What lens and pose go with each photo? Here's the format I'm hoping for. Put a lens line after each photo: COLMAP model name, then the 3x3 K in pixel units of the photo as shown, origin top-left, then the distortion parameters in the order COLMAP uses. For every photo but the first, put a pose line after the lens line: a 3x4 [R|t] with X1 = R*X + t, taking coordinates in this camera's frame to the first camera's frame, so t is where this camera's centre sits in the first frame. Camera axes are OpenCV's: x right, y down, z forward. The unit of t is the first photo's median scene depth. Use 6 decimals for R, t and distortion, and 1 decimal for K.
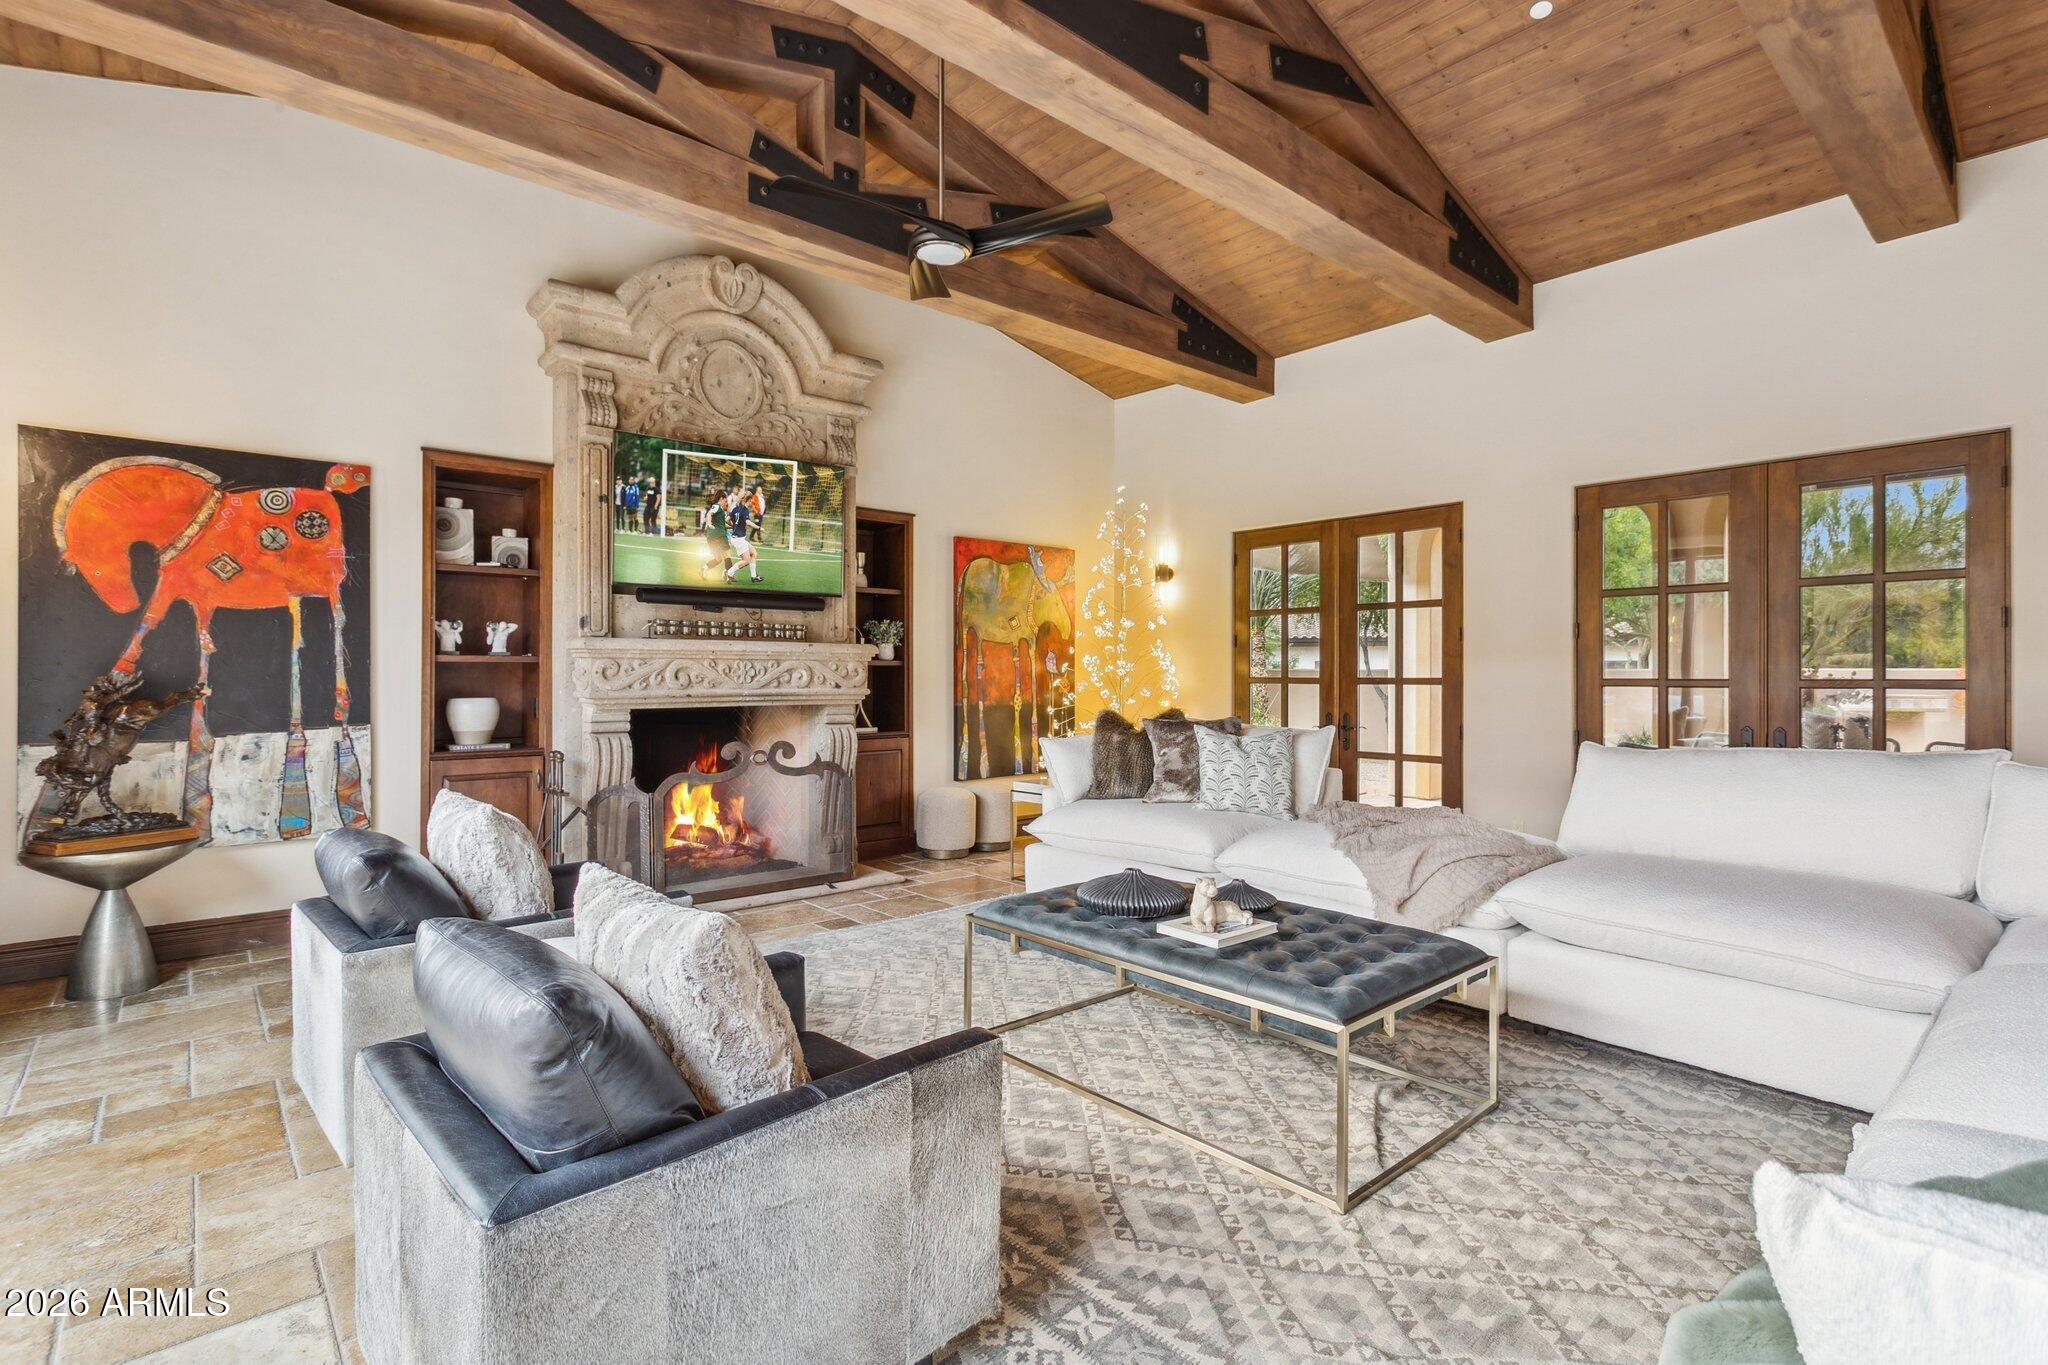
lens RADIAL K [[969.9, 0, 1028.8], [0, 969.9, 684.2], [0, 0, 1]] dist [-0.002102, 0.001206]
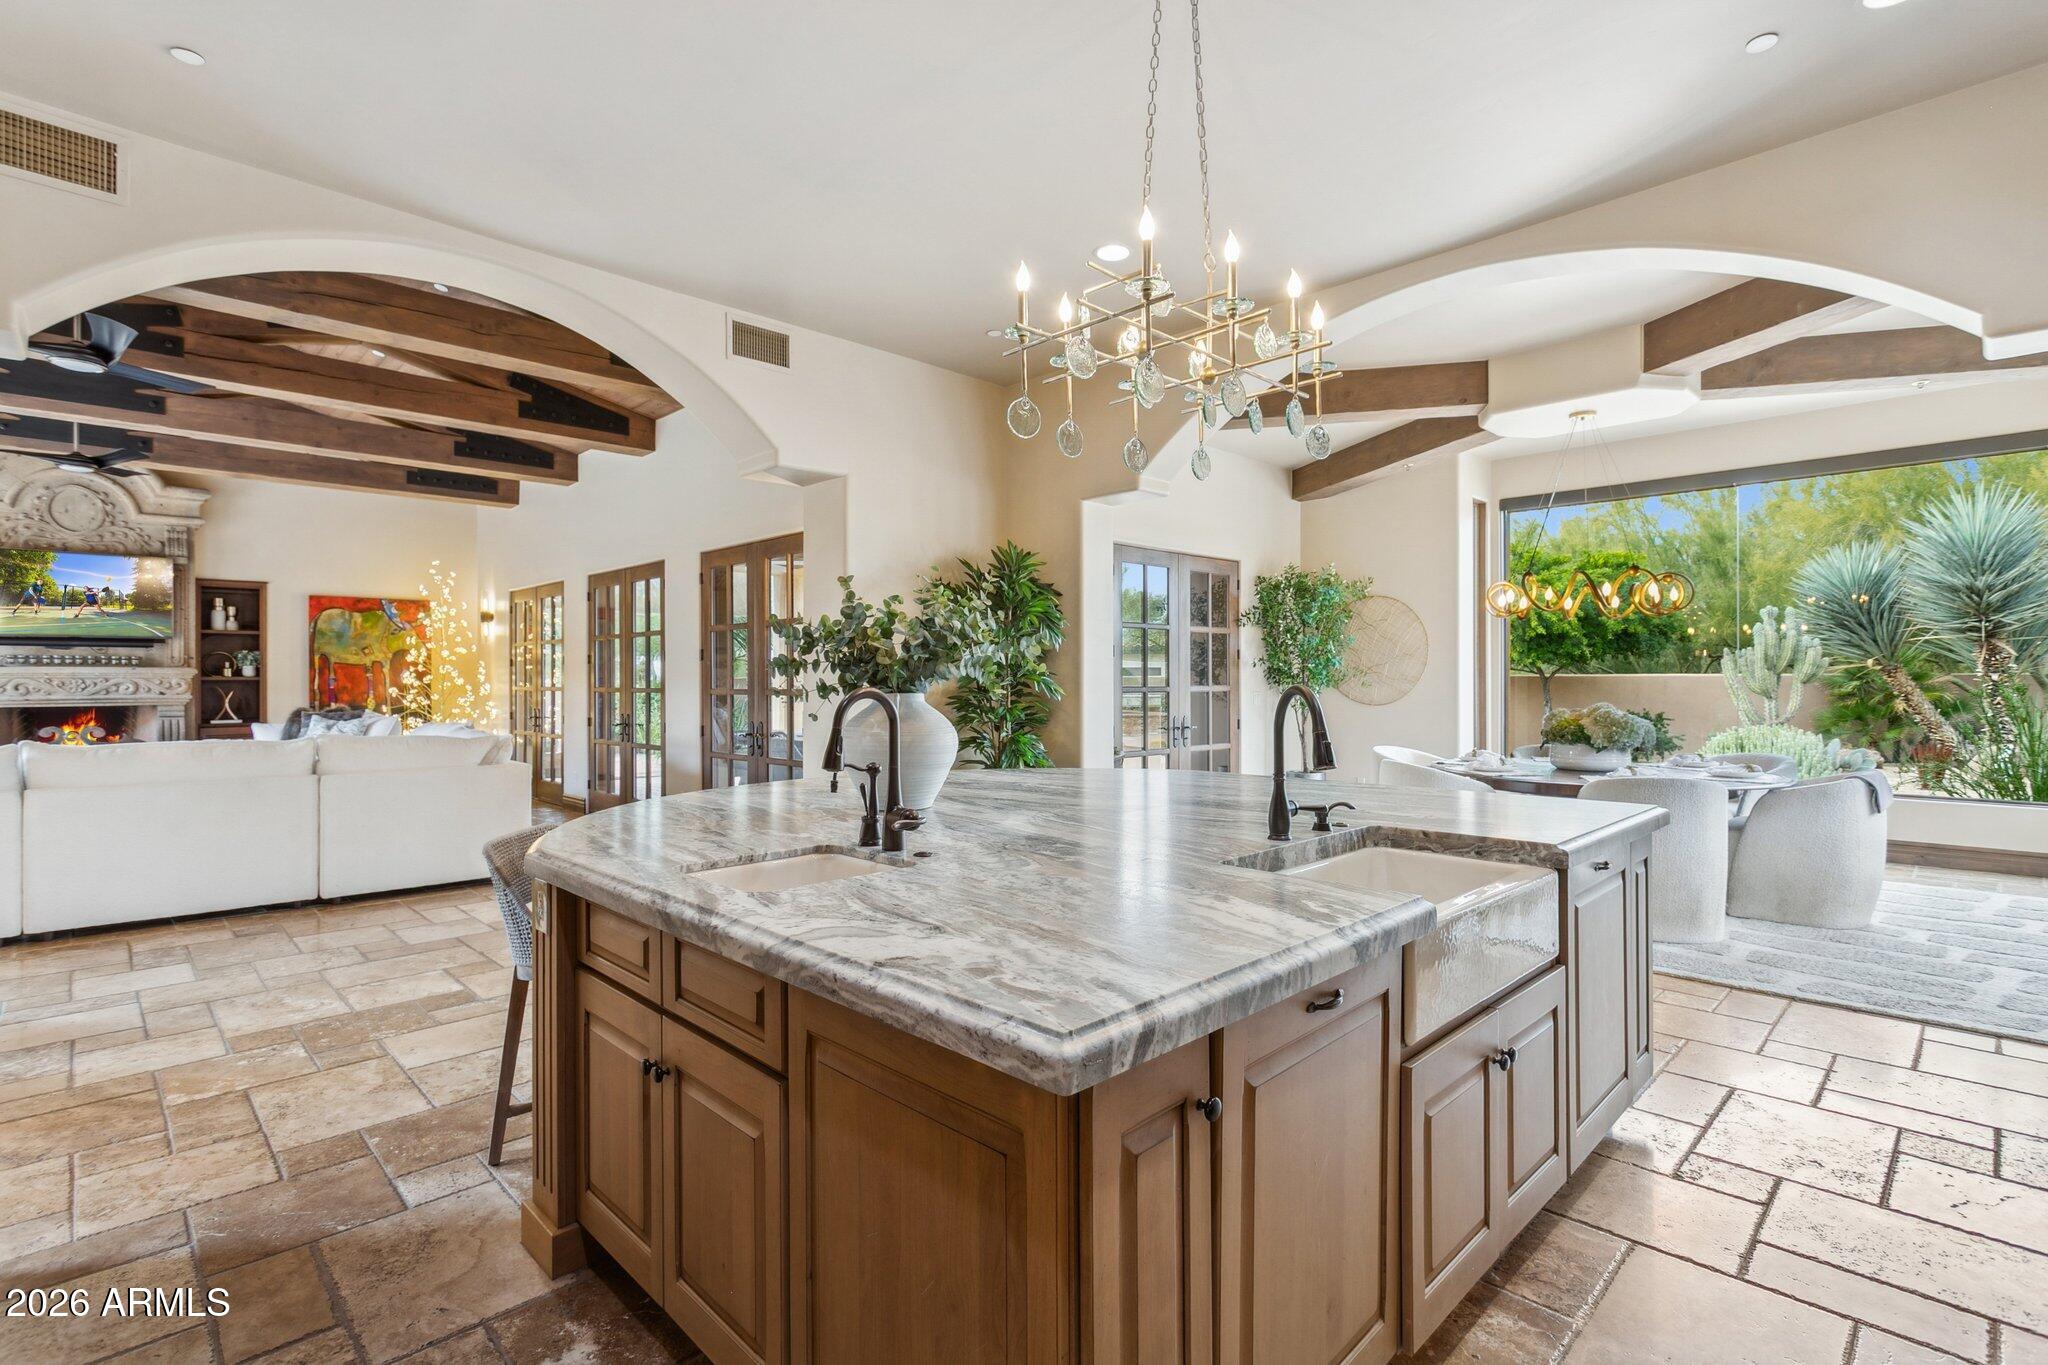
lens RADIAL K [[969.9, 0, 1028.8], [0, 969.9, 688.8], [0, 0, 1]] dist [-0.002102, 0.001206]
pose [[0.998164, -0.004505, 0.060407, 1.323618], [0.004656, 0.999986, -0.002357, 0.004788], [-0.060396, 0.002634, 0.998171, -0.812542]]
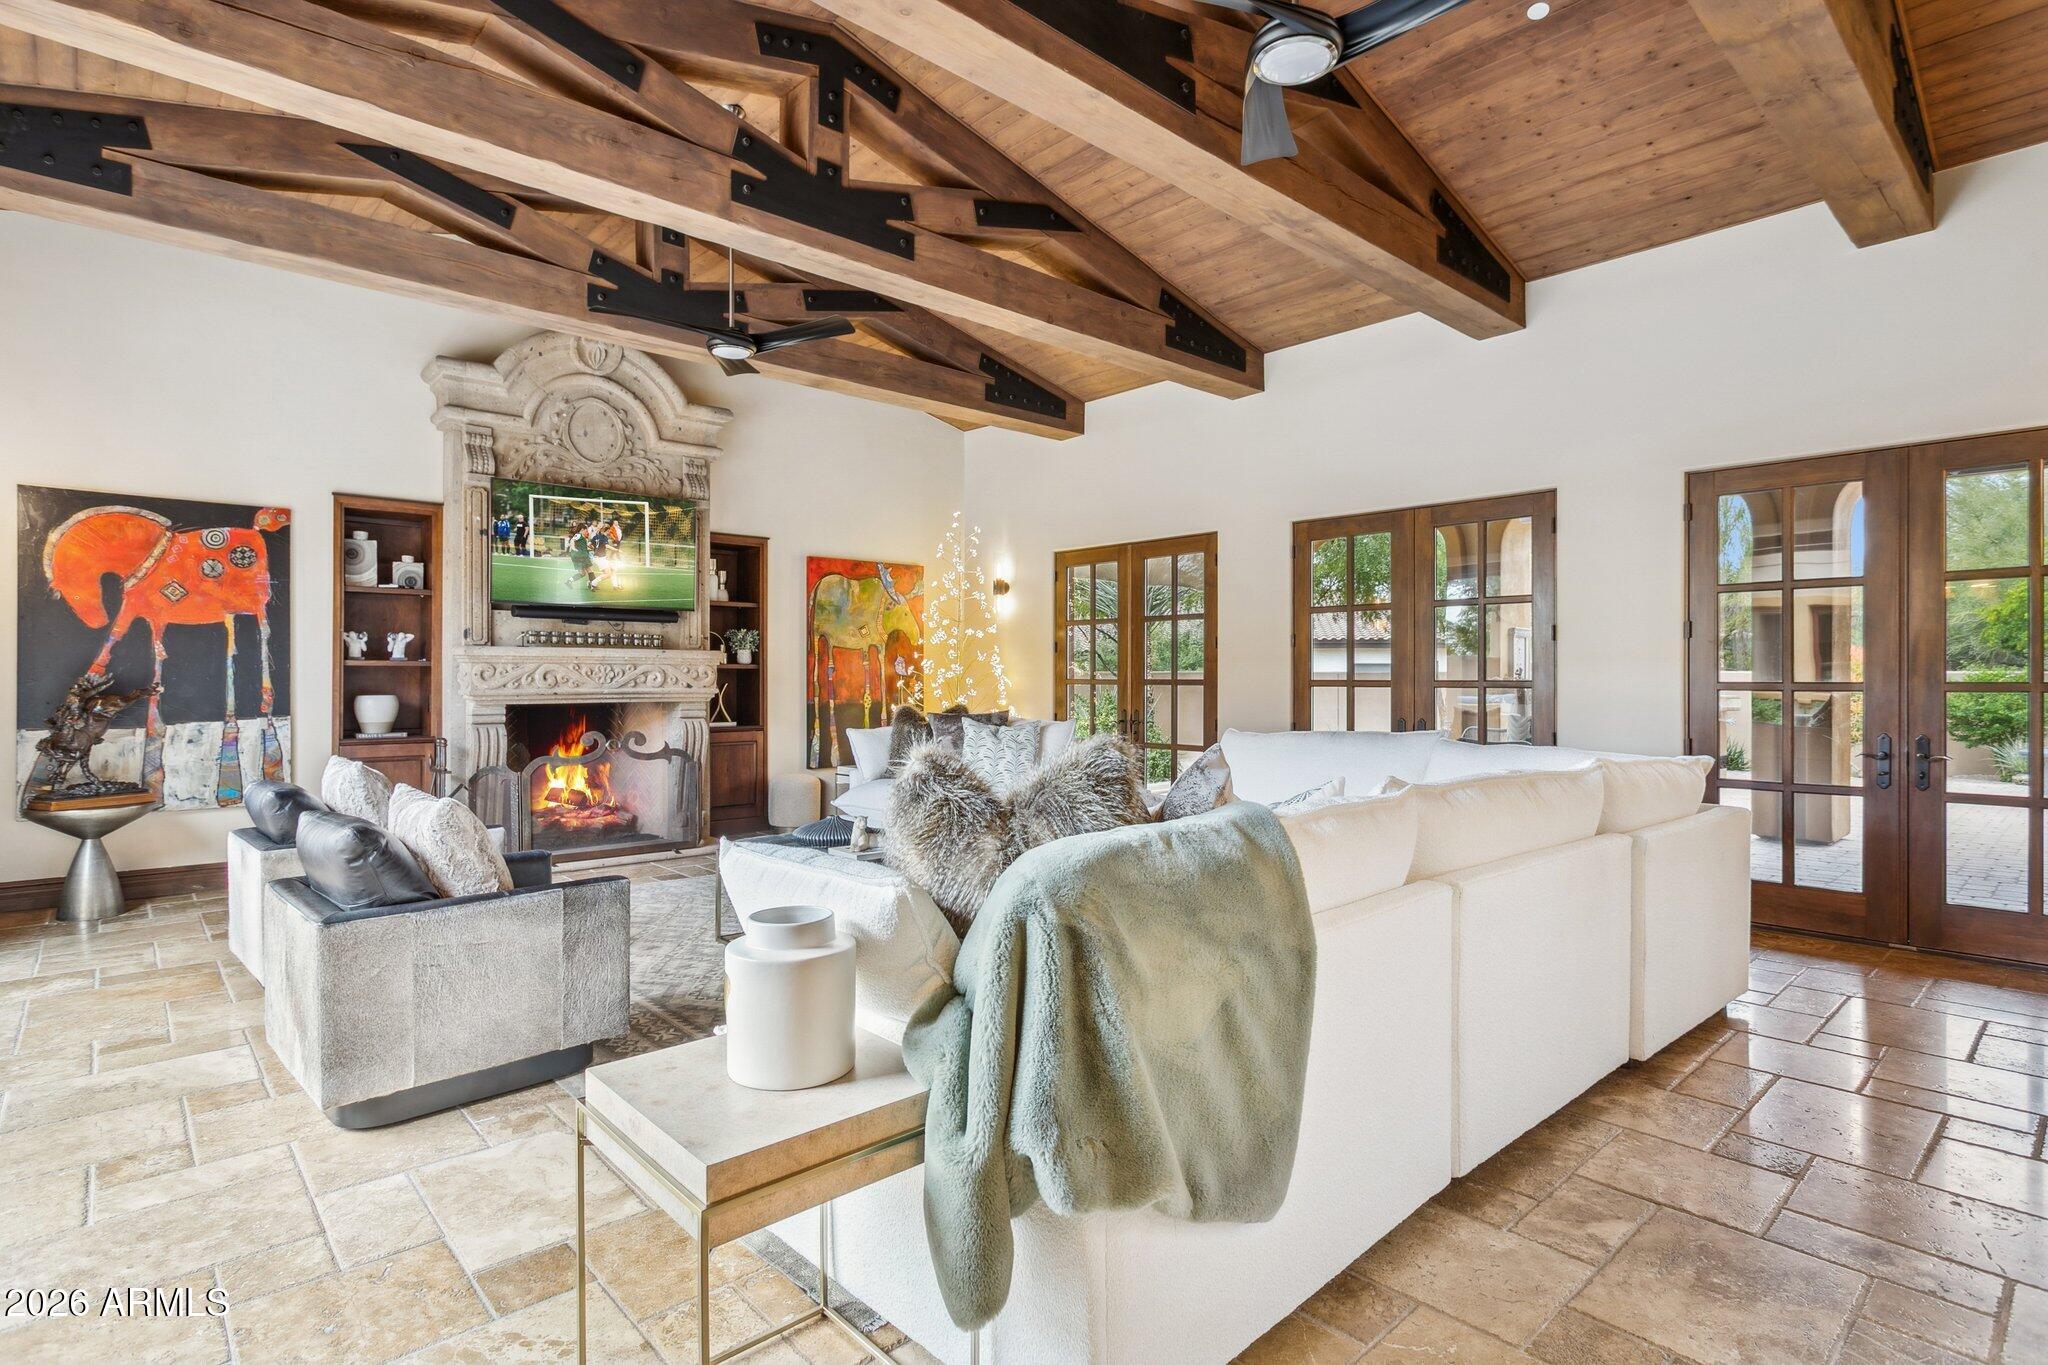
lens RADIAL K [[1015.8, 0, 1036.9], [0, 1015.8, 689.2], [0, 0, 1]] dist [-0.028517, 0.008562]
pose [[0.999555, -0.001336, 0.029811, 0.219284], [0.001346, 0.999999, -0.000328, 0.007766], [-0.029811, 0.000368, 0.999555, -0.287292]]
